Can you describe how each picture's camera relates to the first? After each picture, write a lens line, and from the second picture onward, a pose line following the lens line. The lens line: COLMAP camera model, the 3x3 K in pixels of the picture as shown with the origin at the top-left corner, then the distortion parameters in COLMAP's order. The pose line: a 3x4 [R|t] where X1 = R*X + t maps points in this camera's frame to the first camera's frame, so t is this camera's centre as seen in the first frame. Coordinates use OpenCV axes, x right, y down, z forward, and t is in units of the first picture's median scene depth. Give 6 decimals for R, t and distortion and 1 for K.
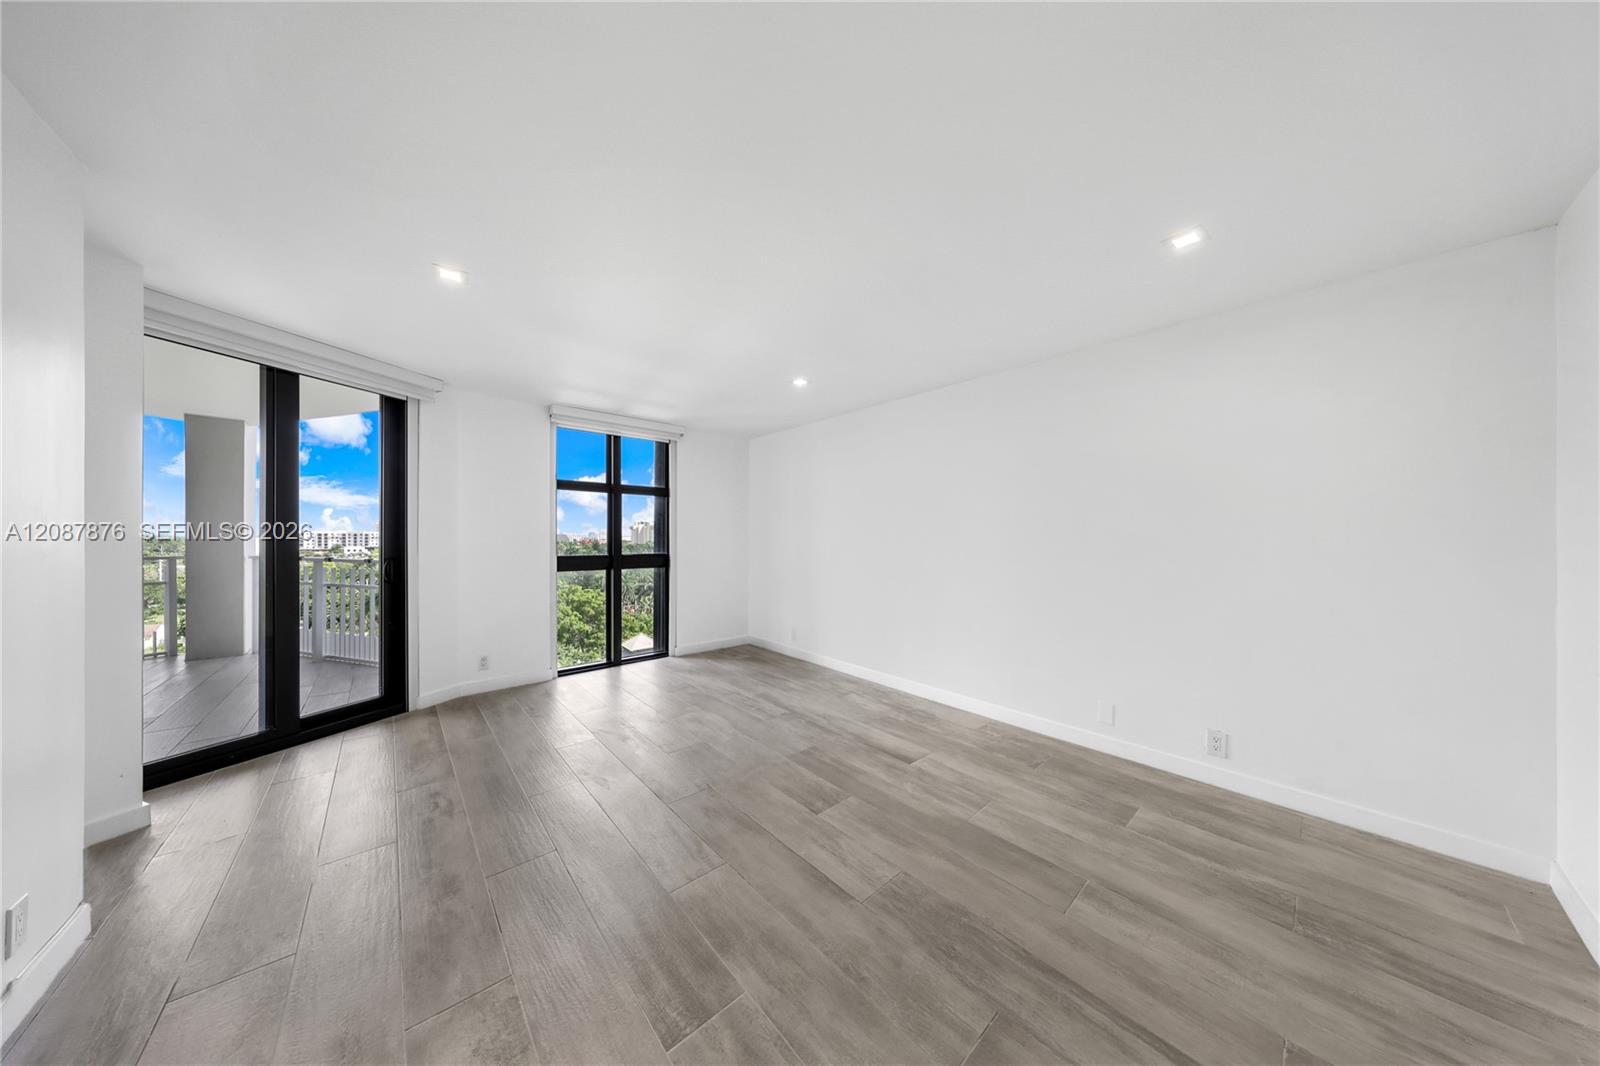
lens RADIAL K [[464.9, 0, 814.3], [0, 464.9, 540.3], [0, 0, 1]] dist [-0.001004, -0.000005]
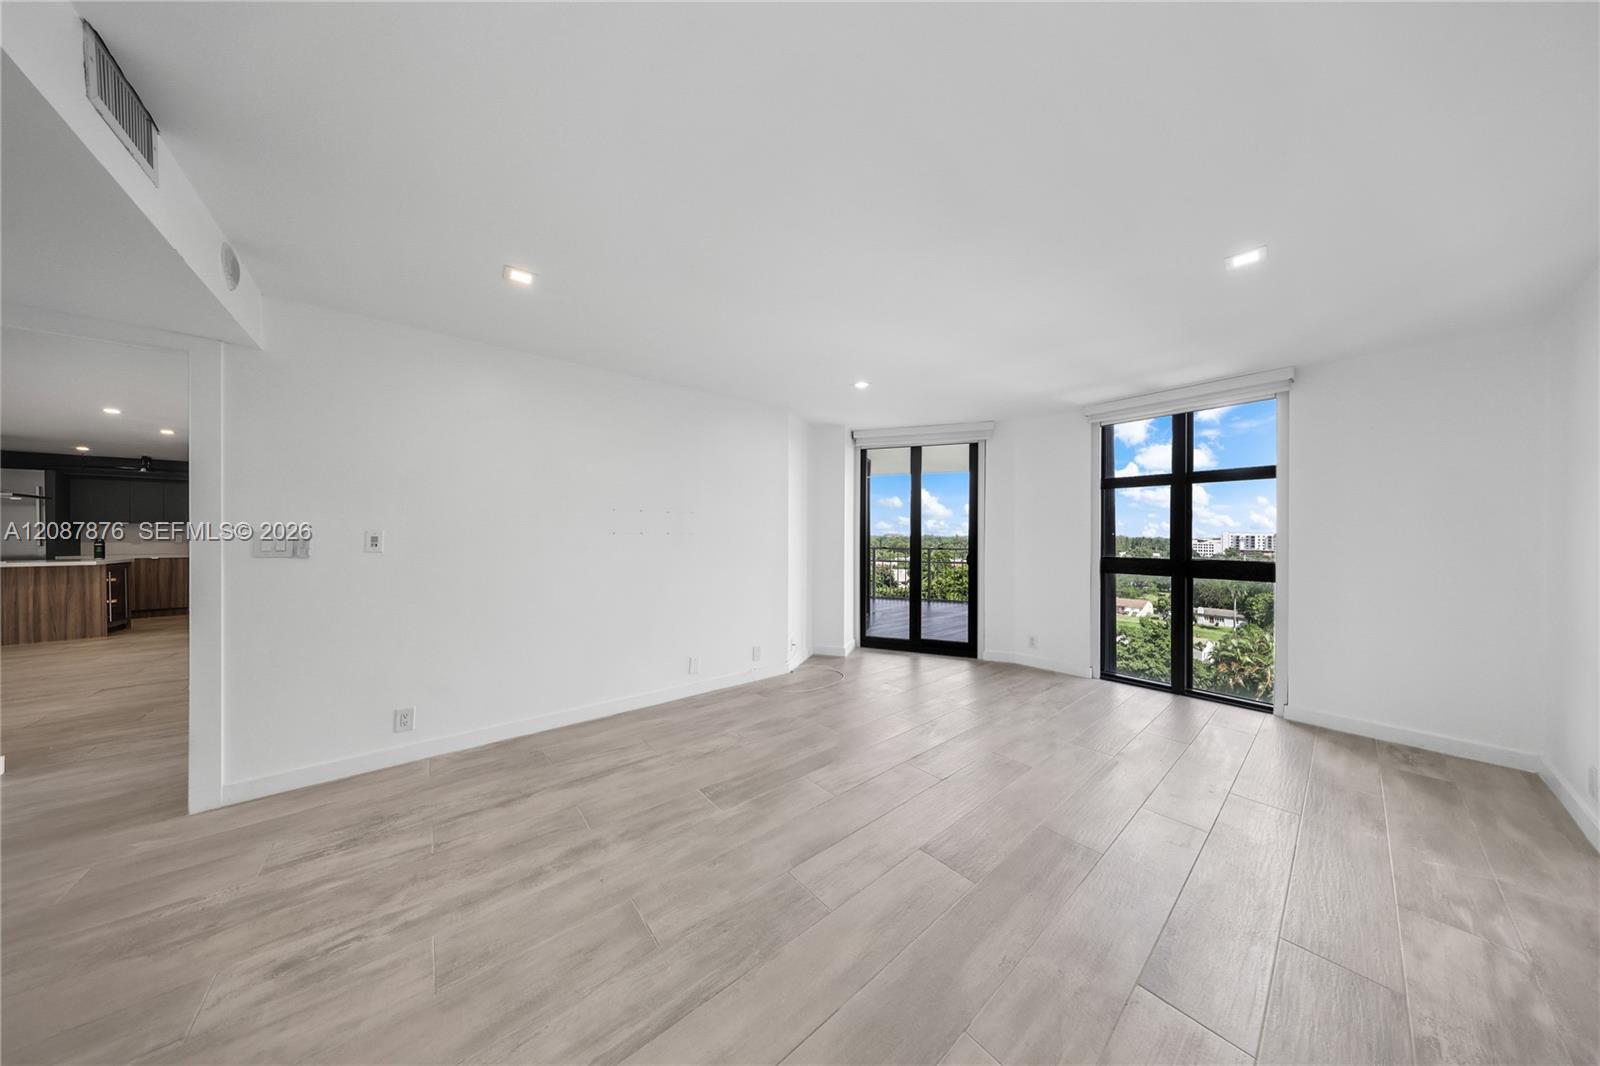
lens RADIAL K [[464.9, 0, 814.3], [0, 464.9, 540.3], [0, 0, 1]] dist [-0.001004, -0.000005]
pose [[-0.030465, 0.004175, -0.999527, 1.056635], [-0.010901, 0.999930, 0.004509, 0.002622], [0.999476, 0.011033, -0.030417, 0.974096]]
